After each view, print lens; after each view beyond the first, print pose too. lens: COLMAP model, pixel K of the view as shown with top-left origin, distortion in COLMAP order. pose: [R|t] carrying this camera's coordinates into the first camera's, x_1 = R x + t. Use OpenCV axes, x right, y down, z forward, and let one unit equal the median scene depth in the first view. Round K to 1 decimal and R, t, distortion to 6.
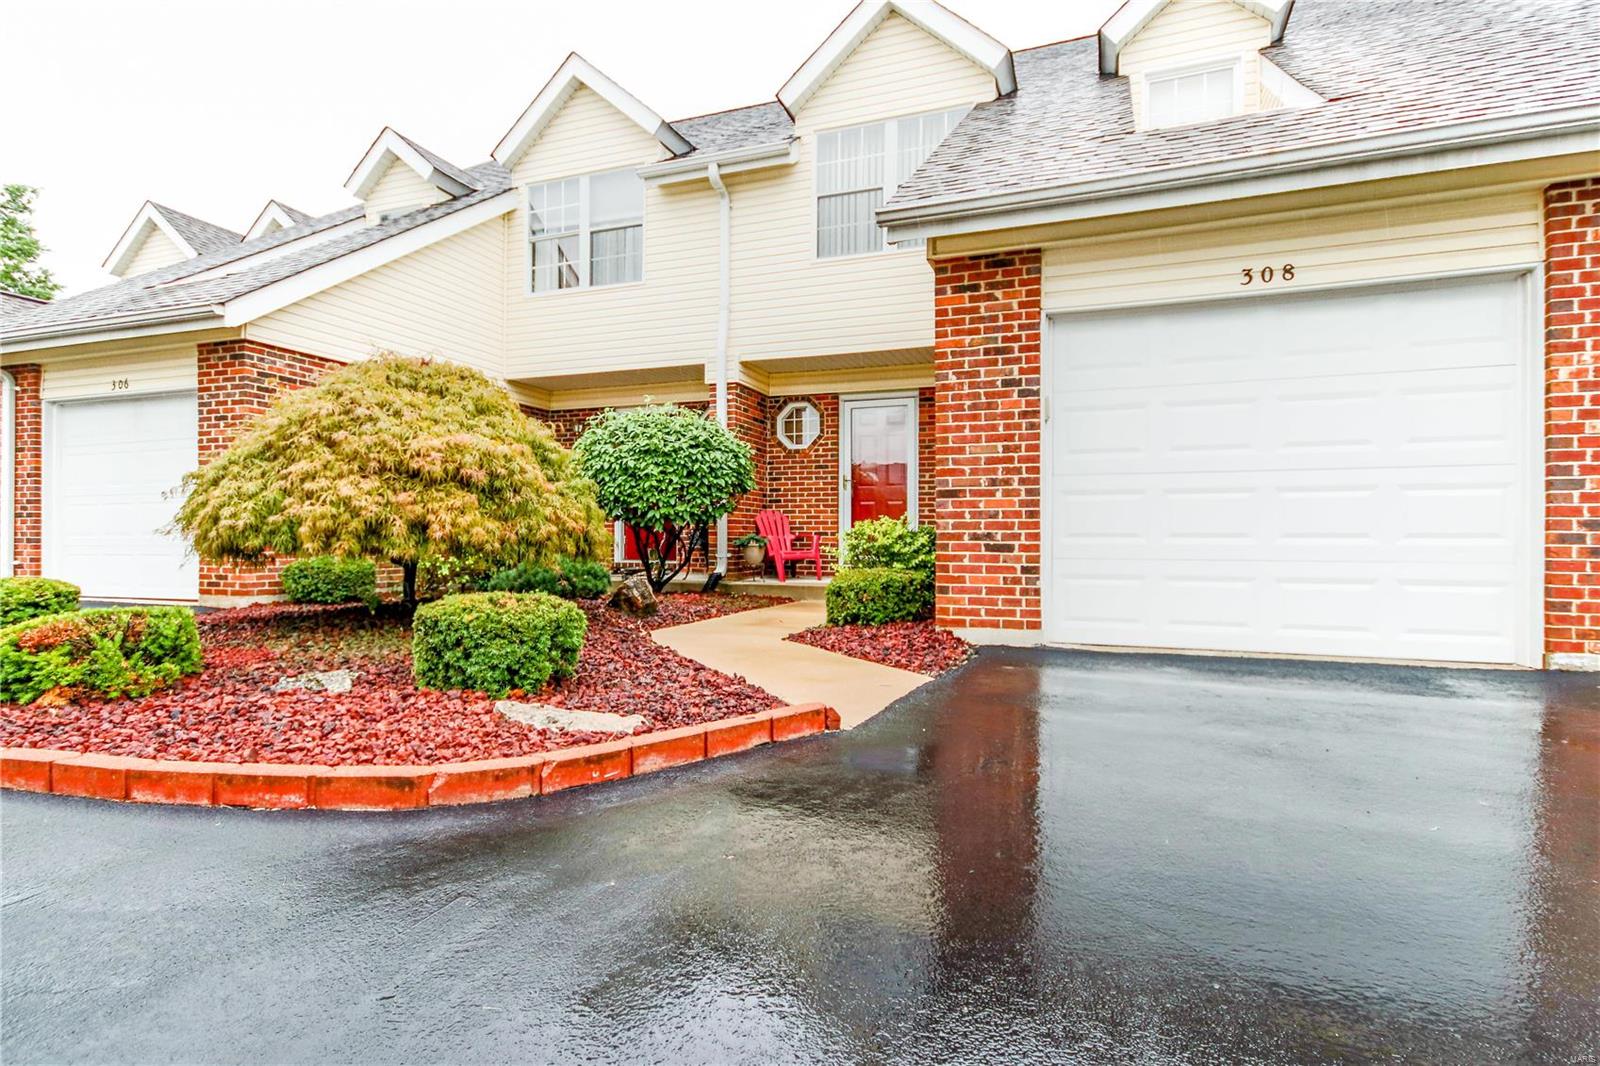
lens RADIAL K [[753.9, 0, 796.4], [0, 753.9, 530.6], [0, 0, 1]] dist [0.018770, -0.001629]
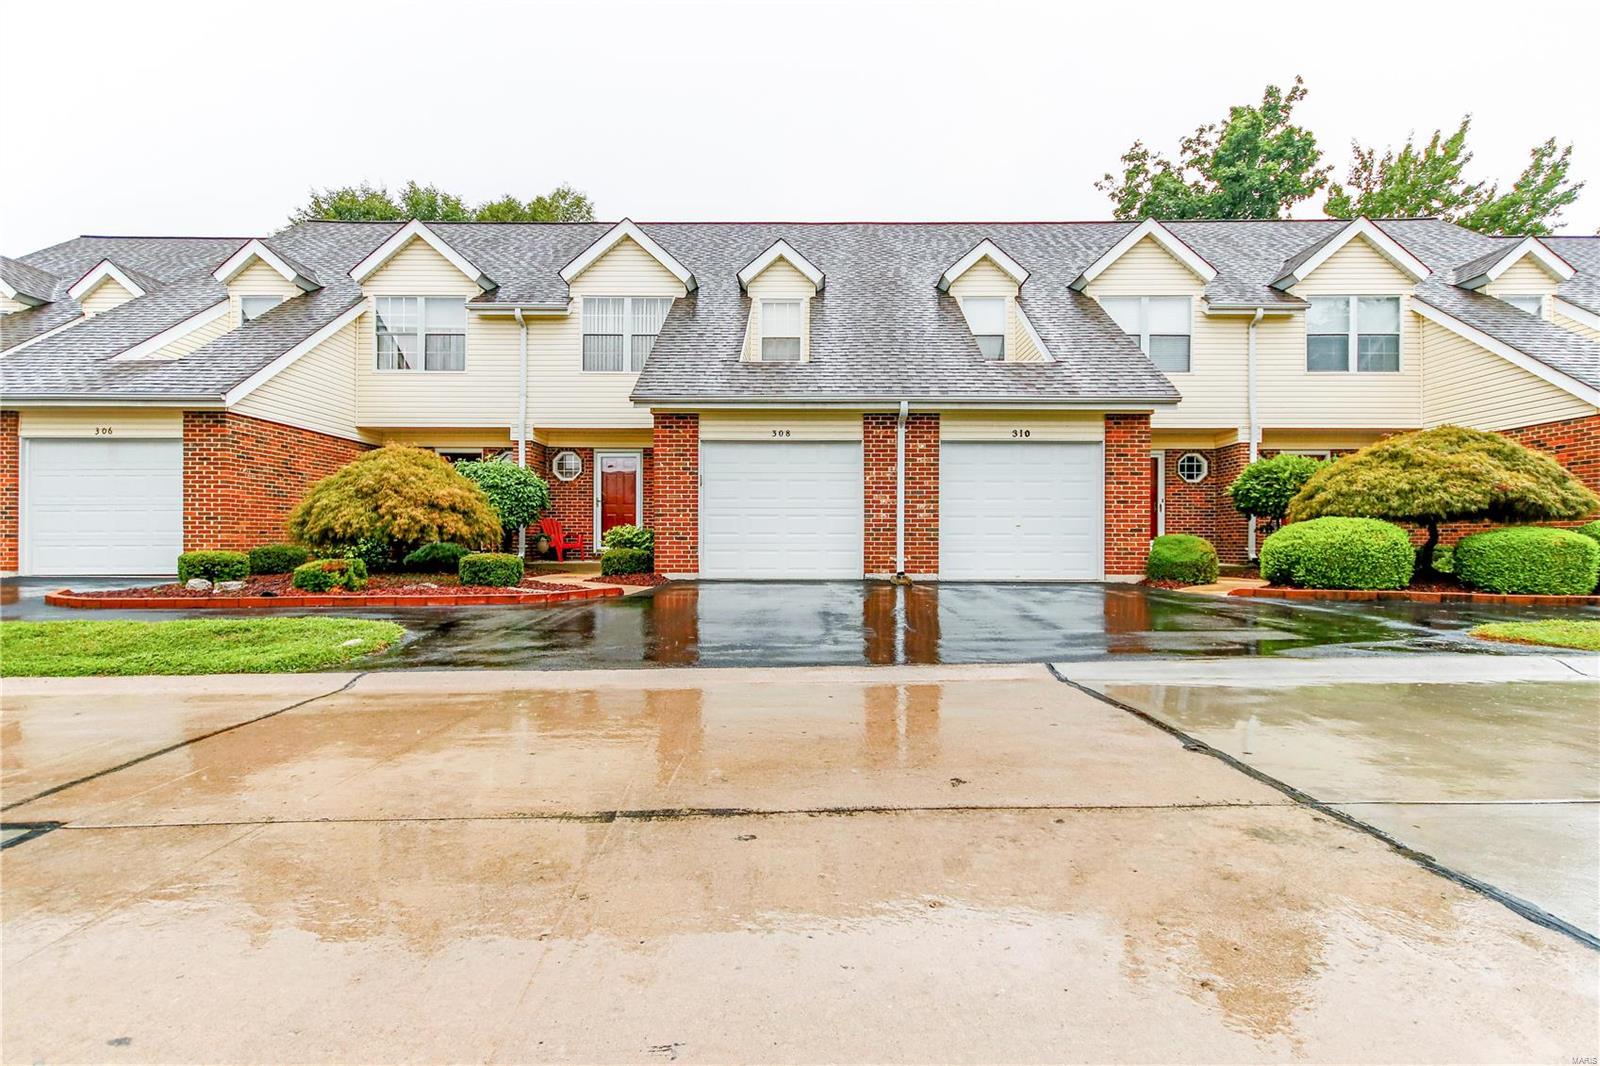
lens RADIAL K [[753.9, 0, 792.8], [0, 753.9, 535.9], [0, 0, 1]] dist [0.018770, -0.001629]
pose [[0.932321, 0.002432, 0.361623, -0.164241], [-0.003189, 0.999994, 0.001495, 0.006496], [-0.361617, -0.002547, 0.932323, -0.841354]]
